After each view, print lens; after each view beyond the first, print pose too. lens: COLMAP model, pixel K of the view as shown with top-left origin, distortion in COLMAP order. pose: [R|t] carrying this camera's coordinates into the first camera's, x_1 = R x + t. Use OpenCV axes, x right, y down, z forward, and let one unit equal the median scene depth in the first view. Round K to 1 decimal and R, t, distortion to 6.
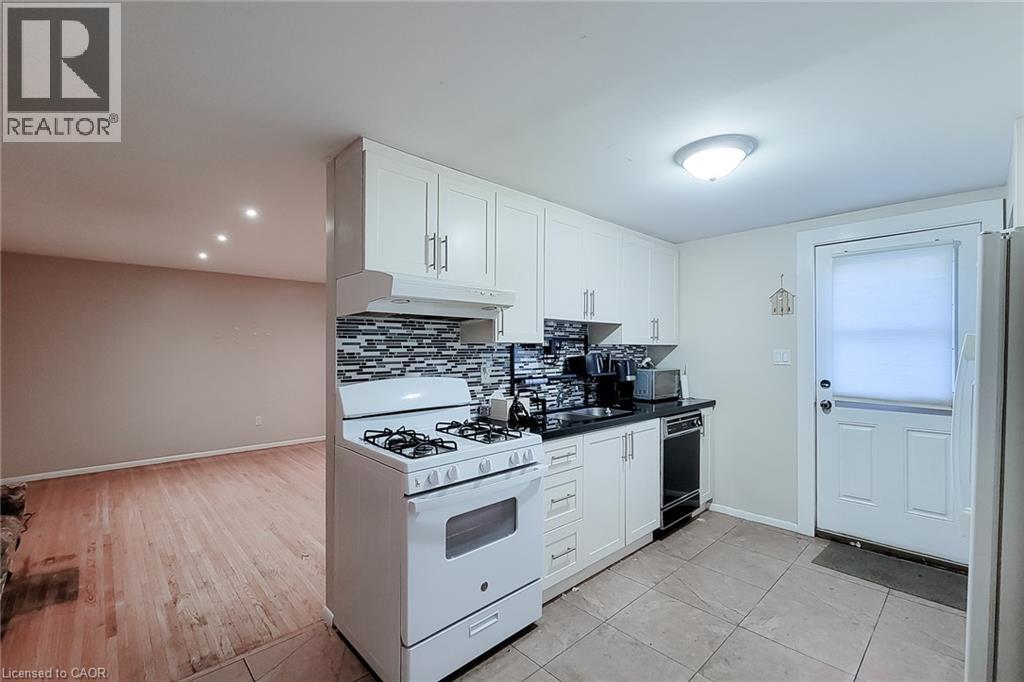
lens RADIAL K [[442.4, 0, 508.6], [0, 442.4, 350.6], [0, 0, 1]] dist [0.000053, -0.000088]
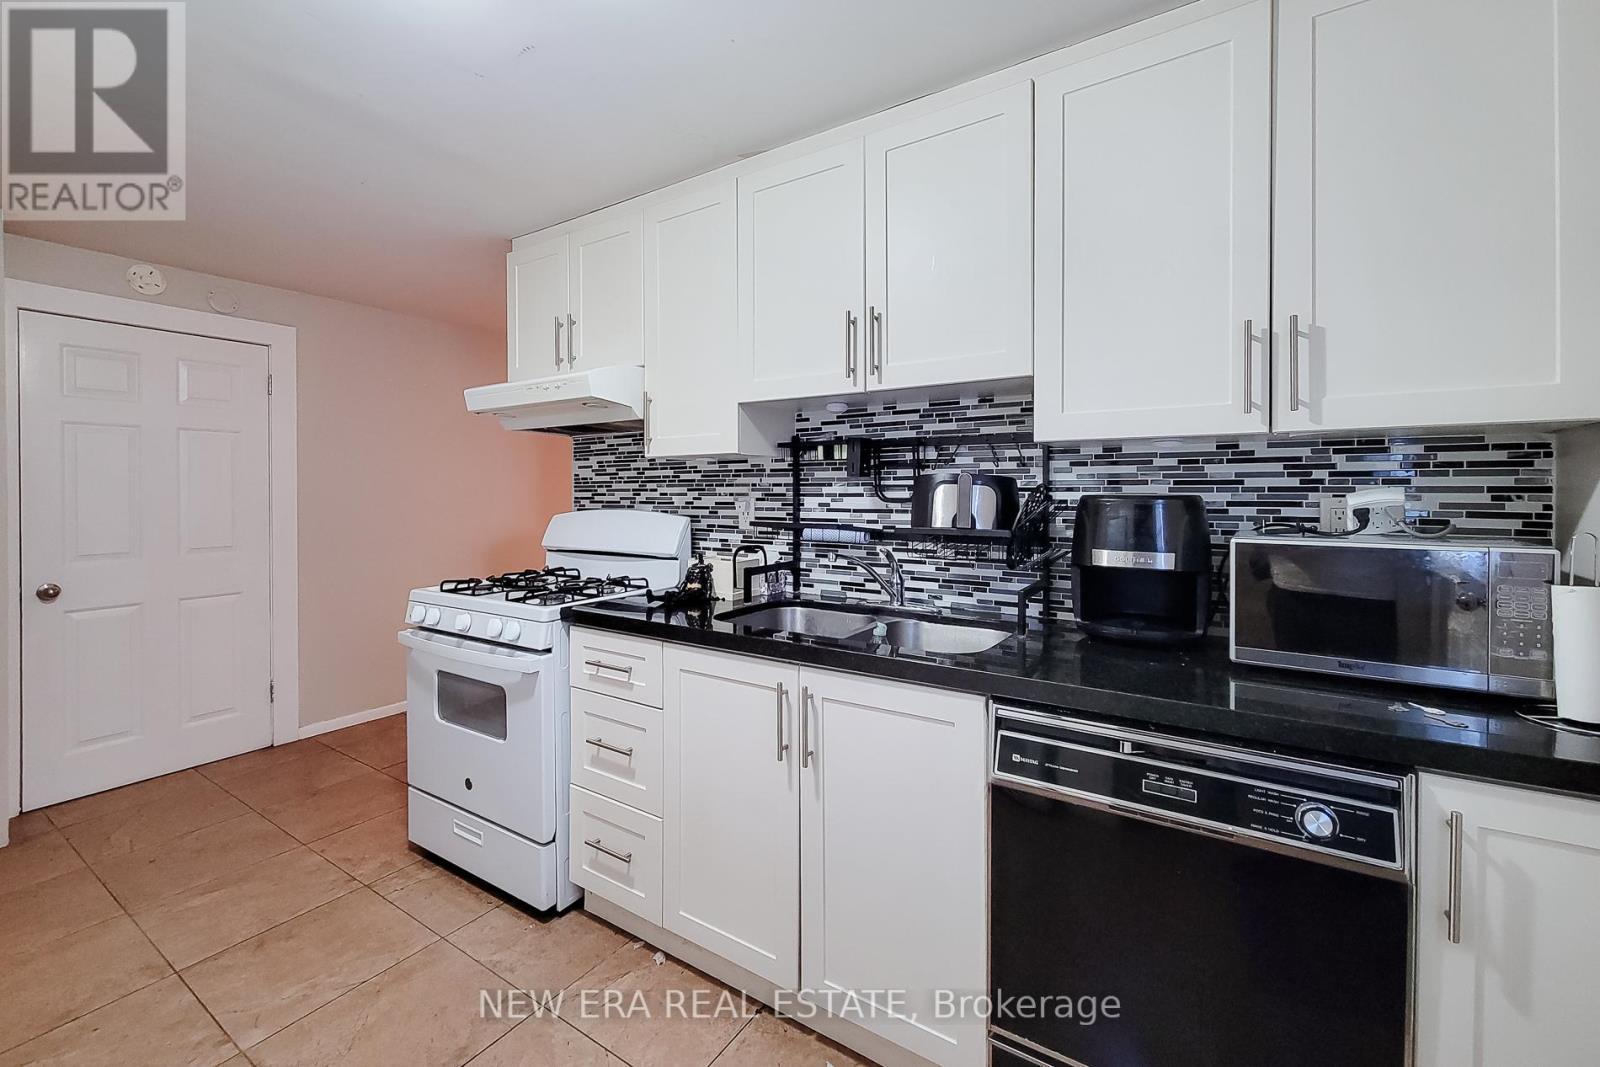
lens RADIAL K [[668.2, 0, 777.2], [0, 668.2, 491.3], [0, 0, 1]] dist [-0.000056, -0.000031]
pose [[0.225748, 0.004318, -0.974176, 0.755884], [-0.000018, 0.999990, 0.004428, 0.019676], [0.974186, -0.000982, 0.225746, 0.811780]]
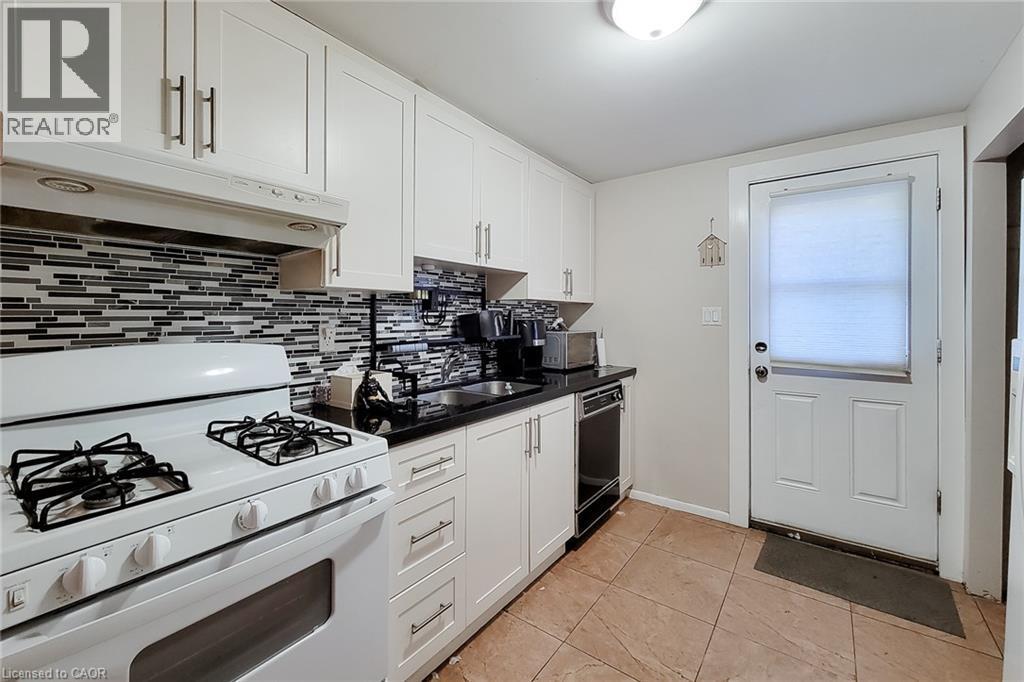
lens RADIAL K [[428.2, 0, 510.6], [0, 428.2, 319.2], [0, 0, 1]] dist [0.001498, 0.000393]
pose [[0.981788, 0.000807, 0.189979, 0.093678], [-0.001272, 0.999996, 0.002328, 0.021369], [-0.189976, -0.002527, 0.981785, 0.297497]]
